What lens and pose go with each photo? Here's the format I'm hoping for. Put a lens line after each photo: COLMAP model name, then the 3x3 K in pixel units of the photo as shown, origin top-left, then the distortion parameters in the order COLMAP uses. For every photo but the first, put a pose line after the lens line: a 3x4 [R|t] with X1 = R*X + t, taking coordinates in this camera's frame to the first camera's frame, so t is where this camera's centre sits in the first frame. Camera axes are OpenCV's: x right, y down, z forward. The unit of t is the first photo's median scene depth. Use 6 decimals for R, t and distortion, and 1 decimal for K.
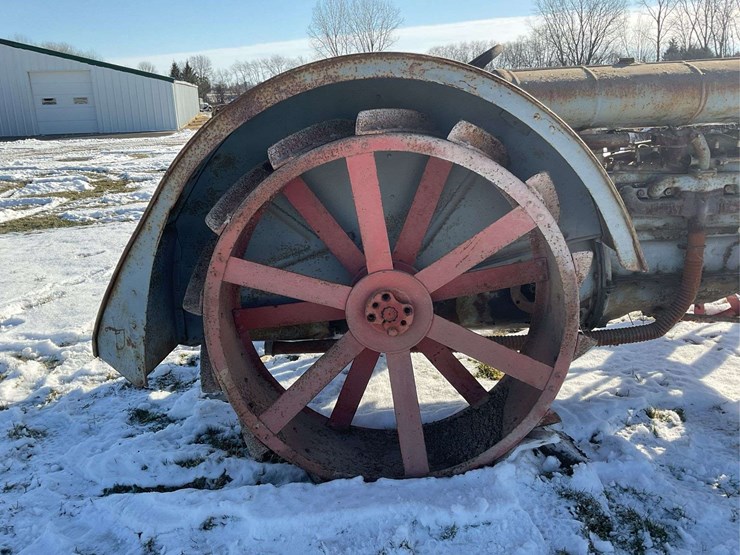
lens RADIAL K [[615.9, 0, 372.4], [0, 615.9, 278.9], [0, 0, 1]] dist [0.047996, -0.079397]
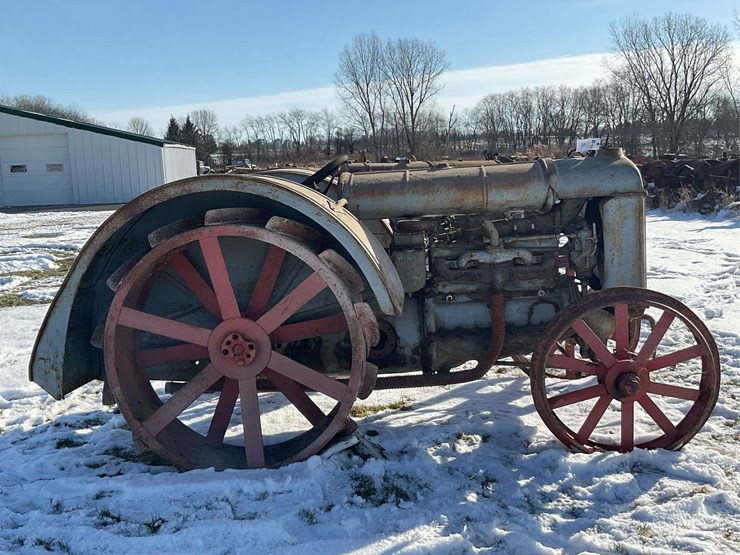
lens RADIAL K [[792.5, 0, 371.0], [0, 792.5, 280.4], [0, 0, 1]] dist [0.048114, 0.000000]
pose [[0.998408, -0.003388, -0.056294, 0.377281], [-0.003932, 0.991584, -0.129405, 0.116965], [0.056259, 0.129420, 0.989993, -0.688613]]
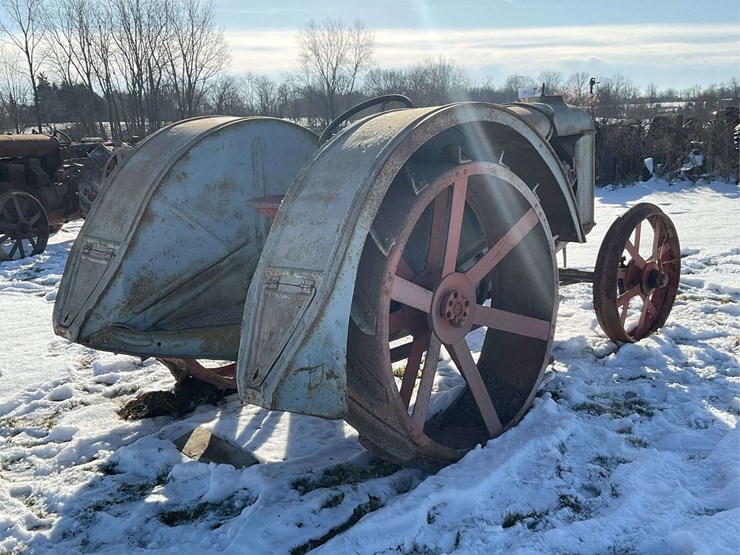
lens RADIAL K [[792.5, 0, 368.4], [0, 792.5, 275.0], [0, 0, 1]] dist [0.048114, 0.000000]
pose [[0.679087, -0.145015, 0.719591, -1.061047], [0.230957, 0.972717, -0.021930, -0.012467], [-0.696778, 0.181087, 0.694052, 0.020805]]
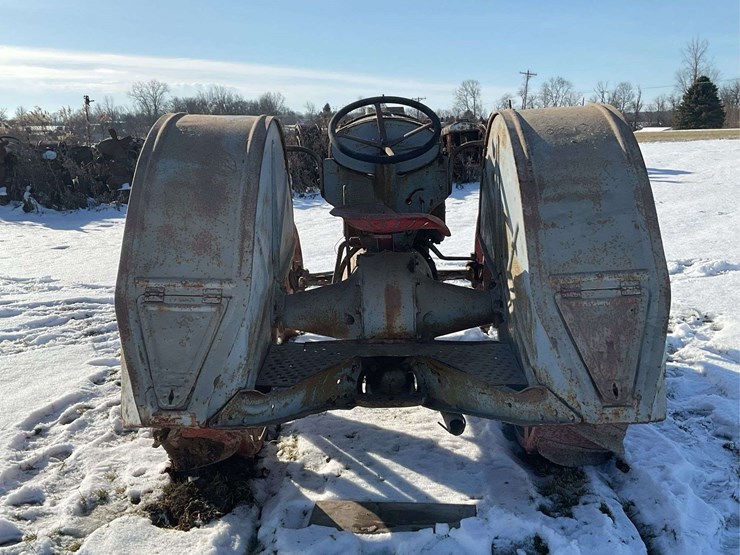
lens RADIAL K [[792.5, 0, 369.1], [0, 792.5, 276.7], [0, 0, 1]] dist [0.048114, 0.000000]
pose [[0.009648, -0.166946, 0.985919, -1.370374], [0.305312, 0.939375, 0.156077, -0.330515], [-0.952204, 0.299507, 0.060034, 1.133947]]
